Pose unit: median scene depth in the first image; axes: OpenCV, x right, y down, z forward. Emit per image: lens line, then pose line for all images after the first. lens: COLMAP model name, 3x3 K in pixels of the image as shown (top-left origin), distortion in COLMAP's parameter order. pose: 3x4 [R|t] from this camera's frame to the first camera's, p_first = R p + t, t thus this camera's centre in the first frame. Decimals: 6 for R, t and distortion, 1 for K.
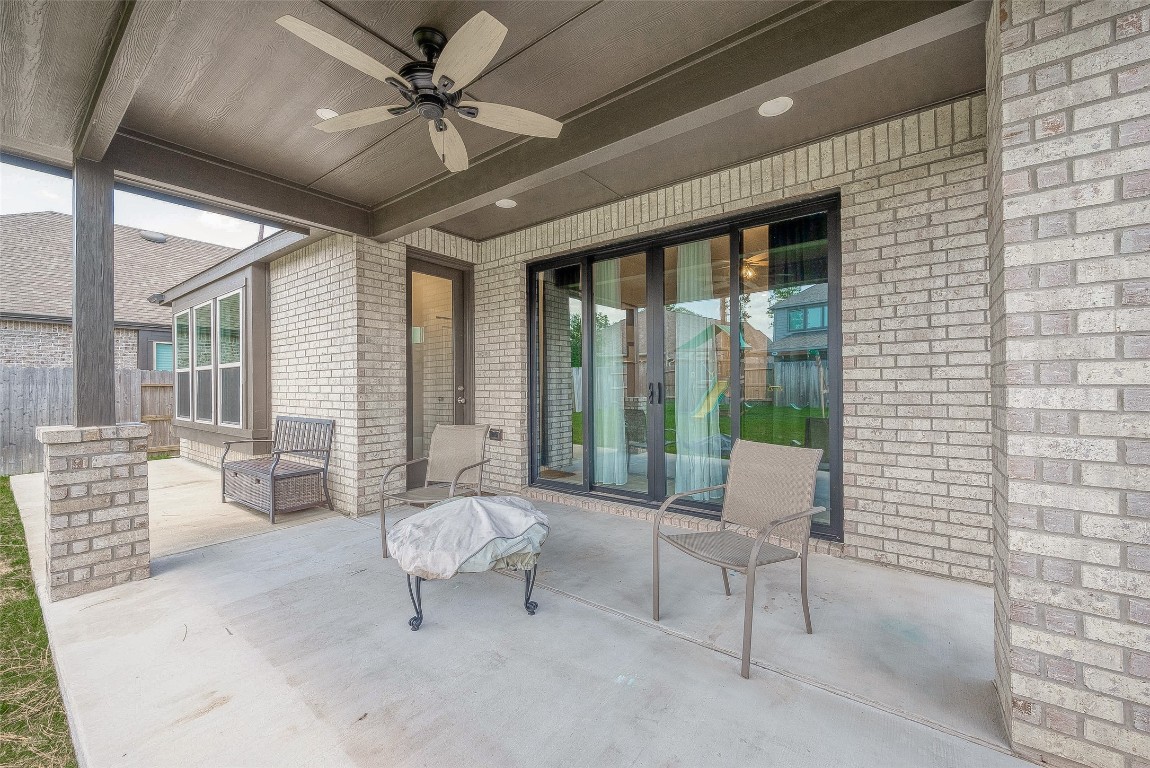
lens RADIAL K [[453.0, 0, 576.1], [0, 453.0, 387.6], [0, 0, 1]] dist [-0.002260, 0.000675]
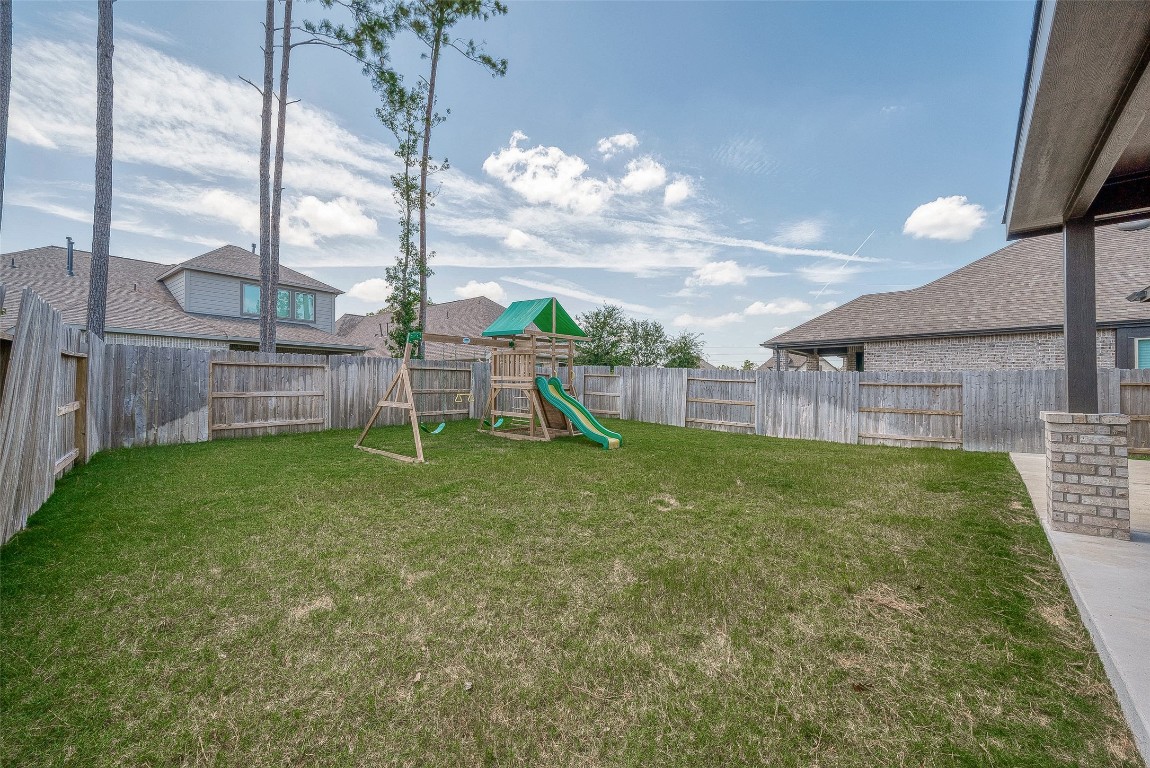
lens RADIAL K [[453.0, 0, 572.6], [0, 453.0, 382.7], [0, 0, 1]] dist [-0.002260, 0.000675]
pose [[-0.075473, -0.009118, -0.997106, 0.390442], [-0.002204, 0.999957, -0.008978, 0.010818], [0.997145, 0.001520, -0.075490, -0.407338]]
